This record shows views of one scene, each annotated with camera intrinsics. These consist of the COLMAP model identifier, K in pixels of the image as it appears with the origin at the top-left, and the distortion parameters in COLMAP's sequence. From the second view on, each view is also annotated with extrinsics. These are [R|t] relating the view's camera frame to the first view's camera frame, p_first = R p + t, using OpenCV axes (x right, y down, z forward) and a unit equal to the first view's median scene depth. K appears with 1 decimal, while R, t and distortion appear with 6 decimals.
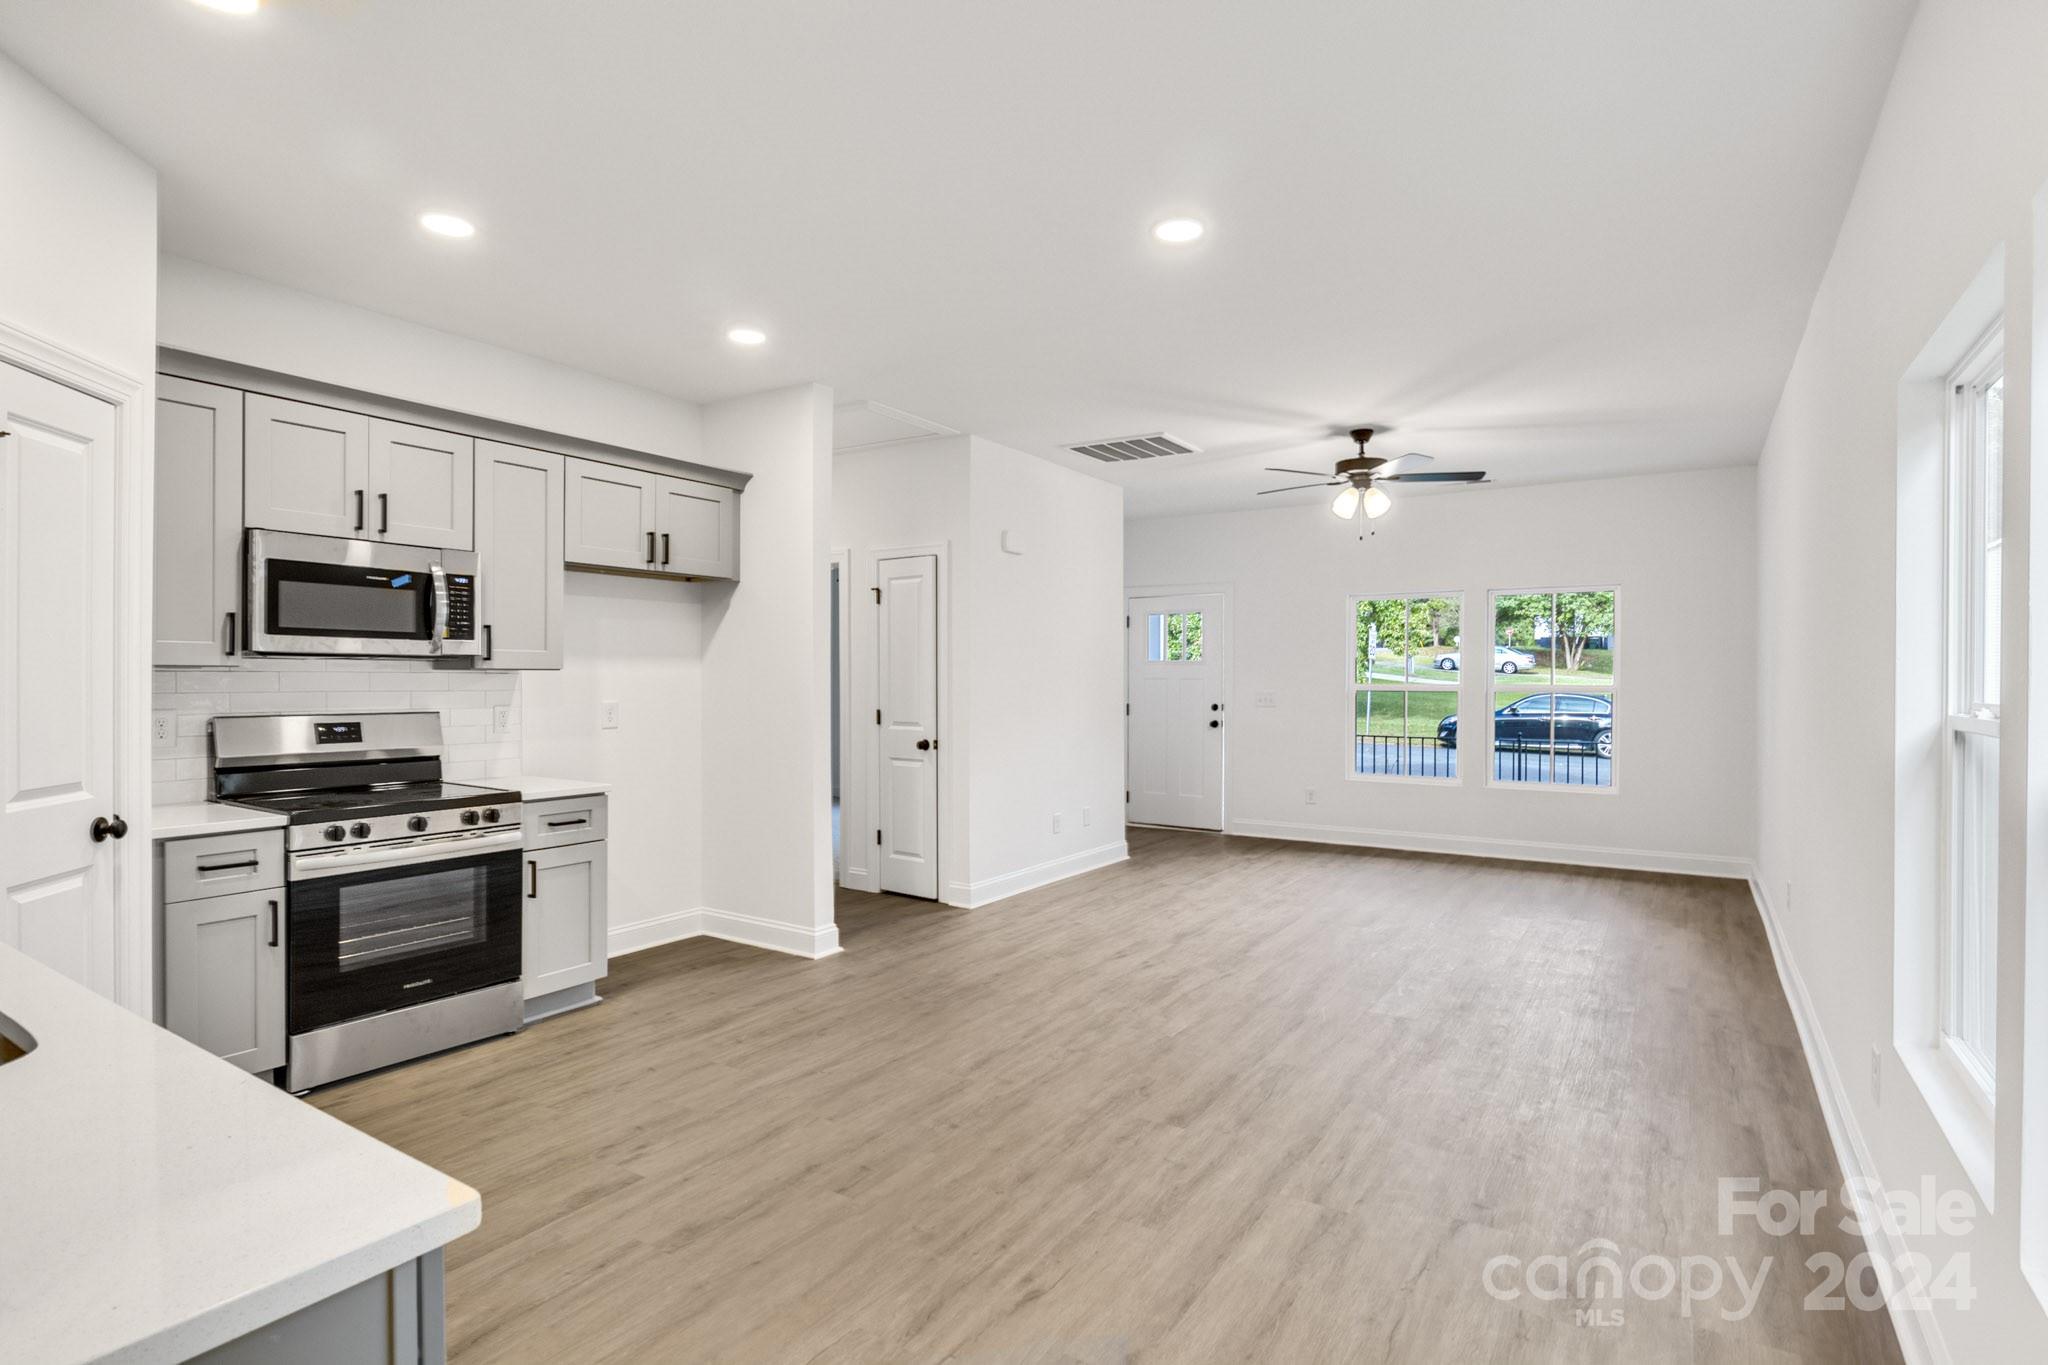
lens RADIAL K [[1009.8, 0, 1023.1], [0, 1009.8, 680.4], [0, 0, 1]] dist [-0.000272, -0.003235]
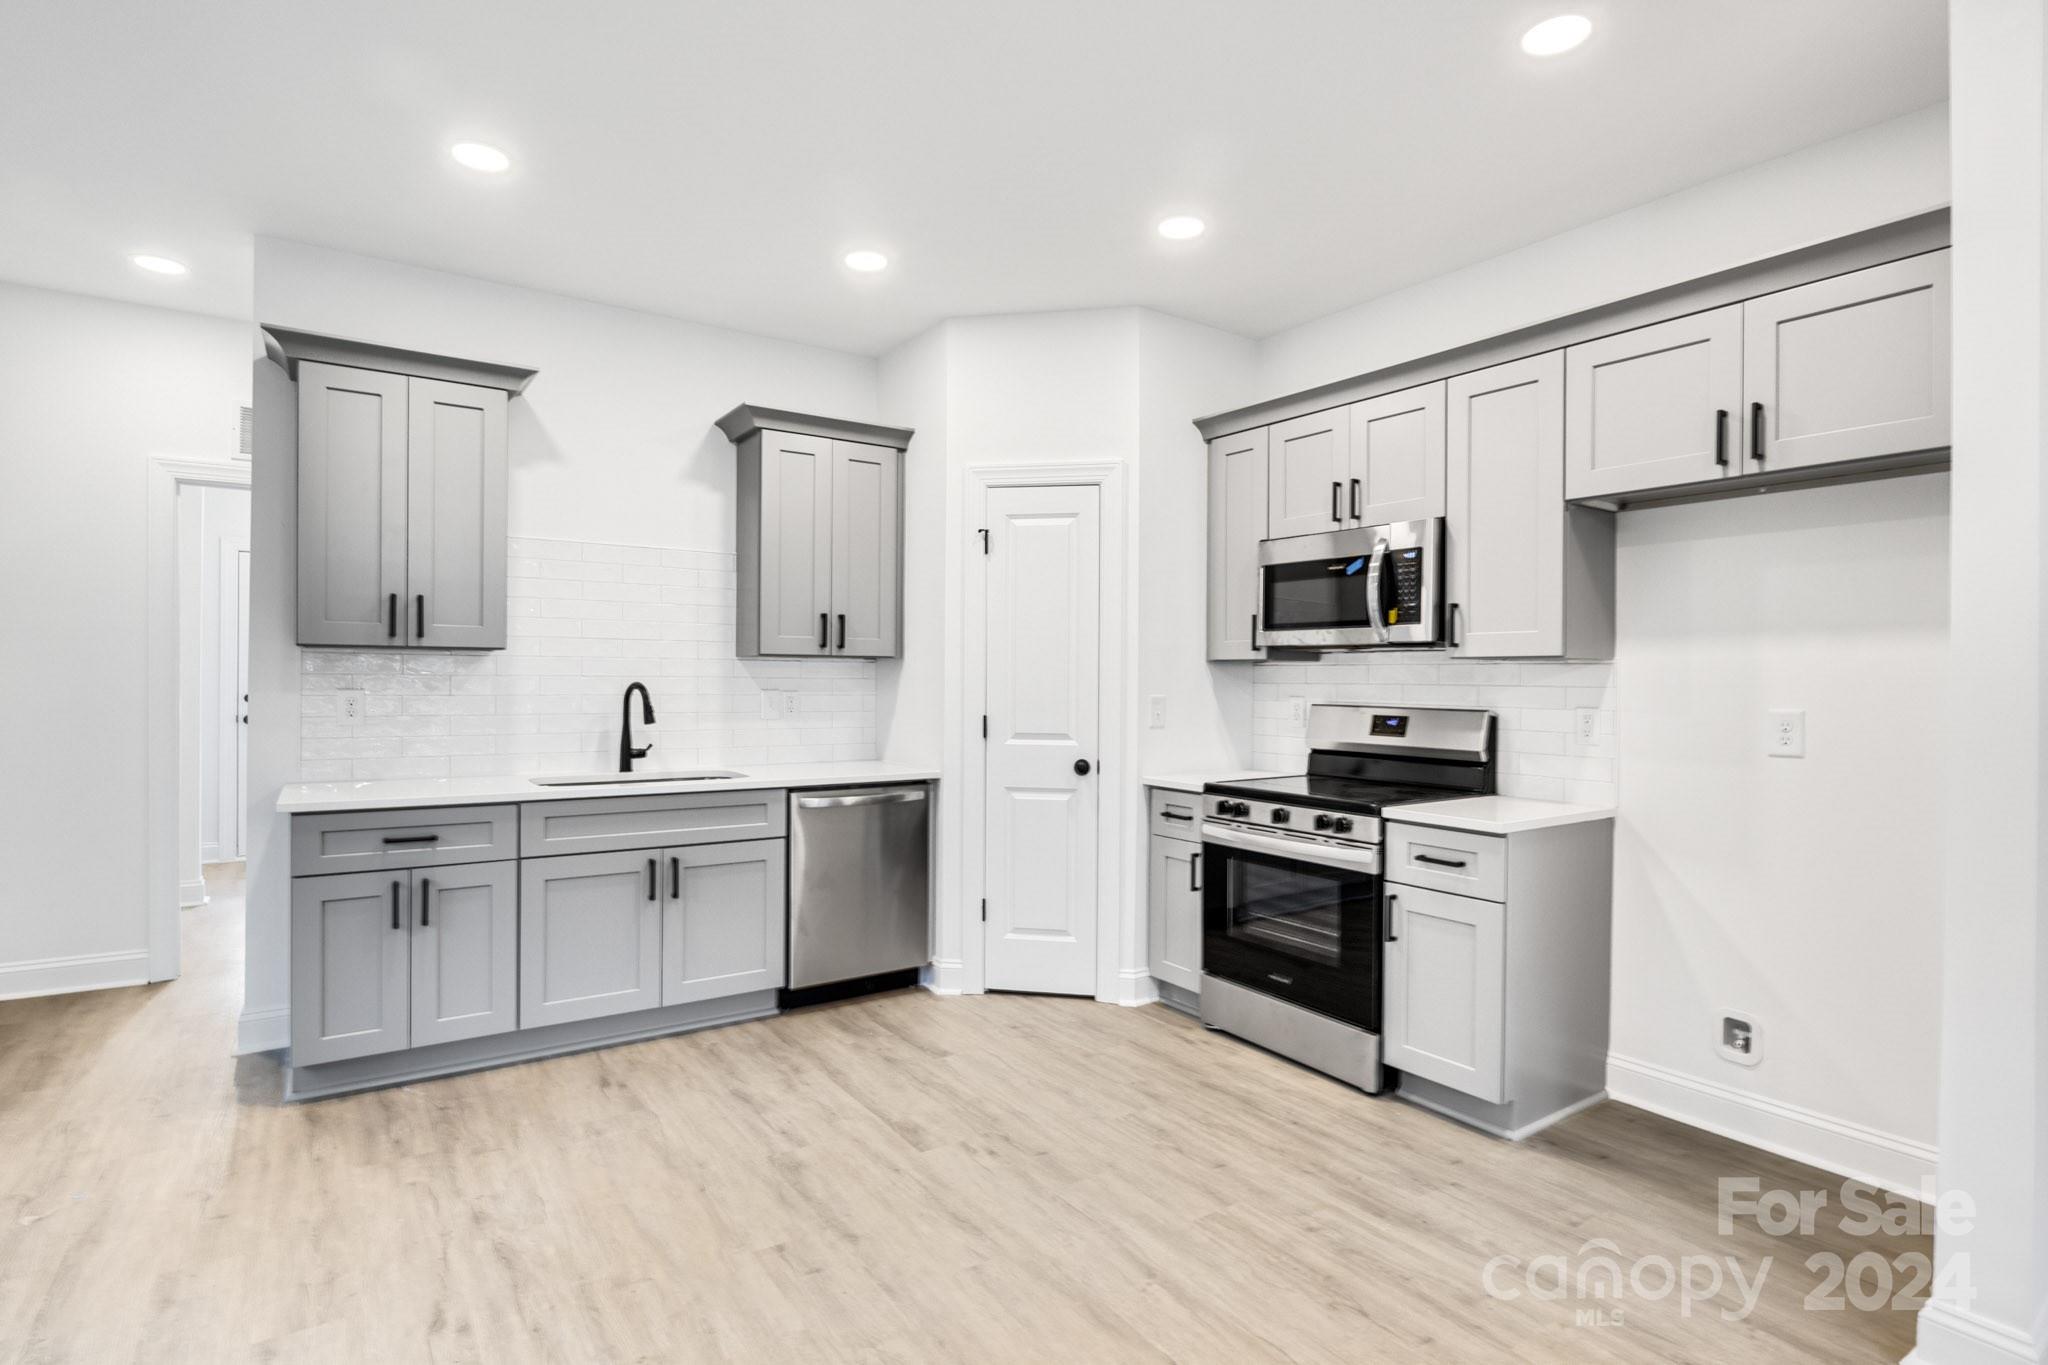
lens RADIAL K [[1009.8, 0, 1023.1], [0, 1009.8, 680.4], [0, 0, 1]] dist [-0.000272, -0.003235]
pose [[-0.382739, -0.006003, -0.923837, 0.363633], [-0.013143, 0.999913, -0.001052, 0.013000], [0.923763, 0.011739, -0.382785, 1.023093]]
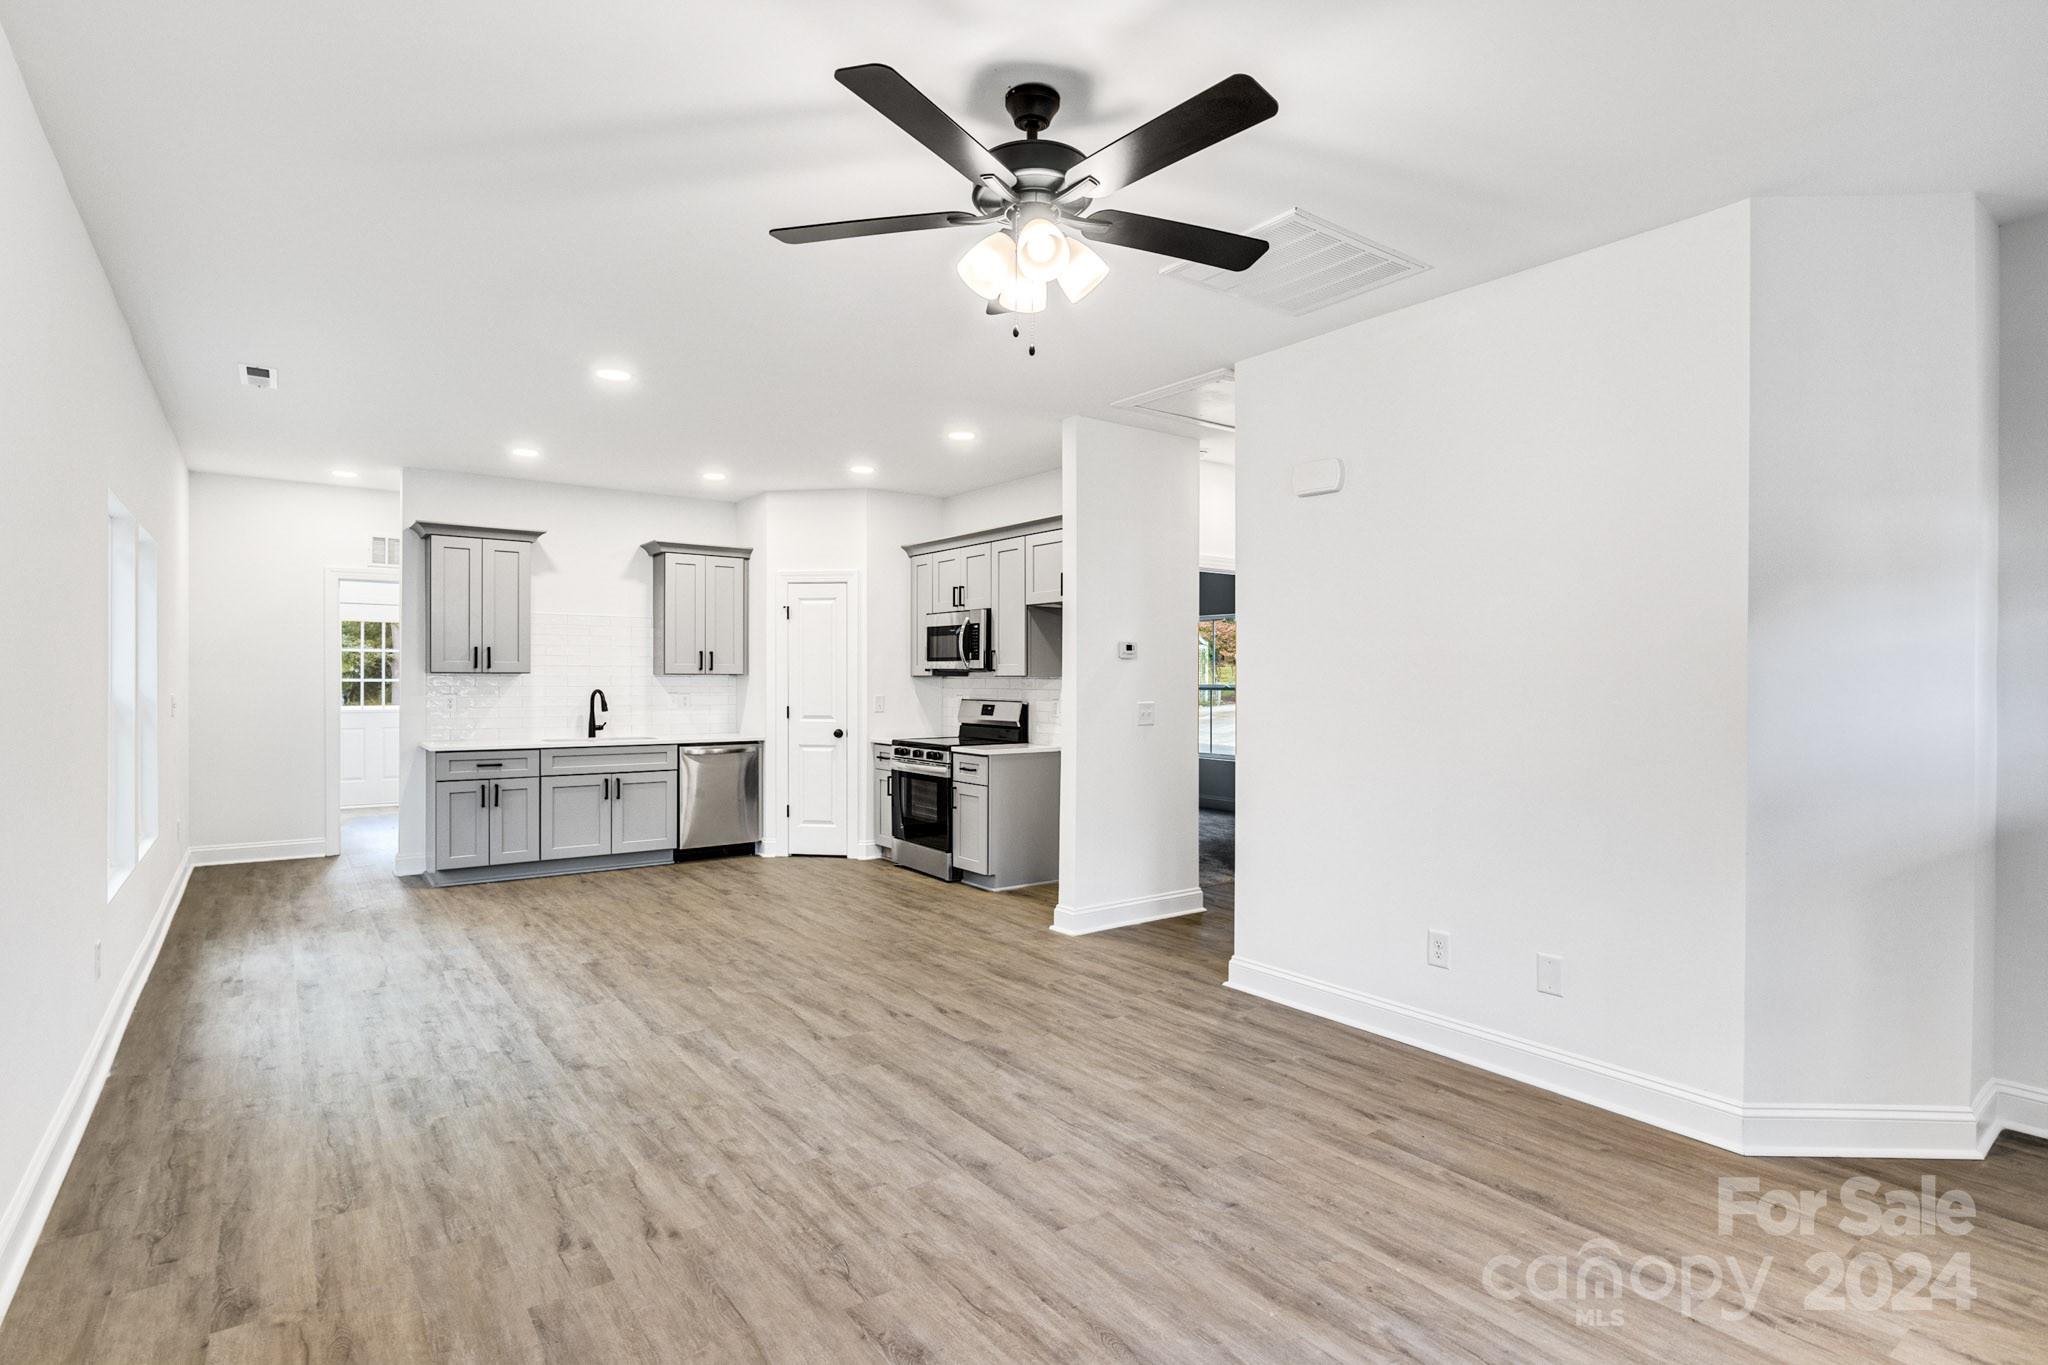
lens RADIAL K [[1011.9, 0, 1024.0], [0, 1011.9, 682.5], [0, 0, 1]] dist [-0.000453, -0.001745]
pose [[-0.350326, -0.002593, -0.936624, 1.080754], [-0.008011, 0.999968, 0.000228, -0.001184], [0.936593, 0.007583, -0.350336, 1.697437]]
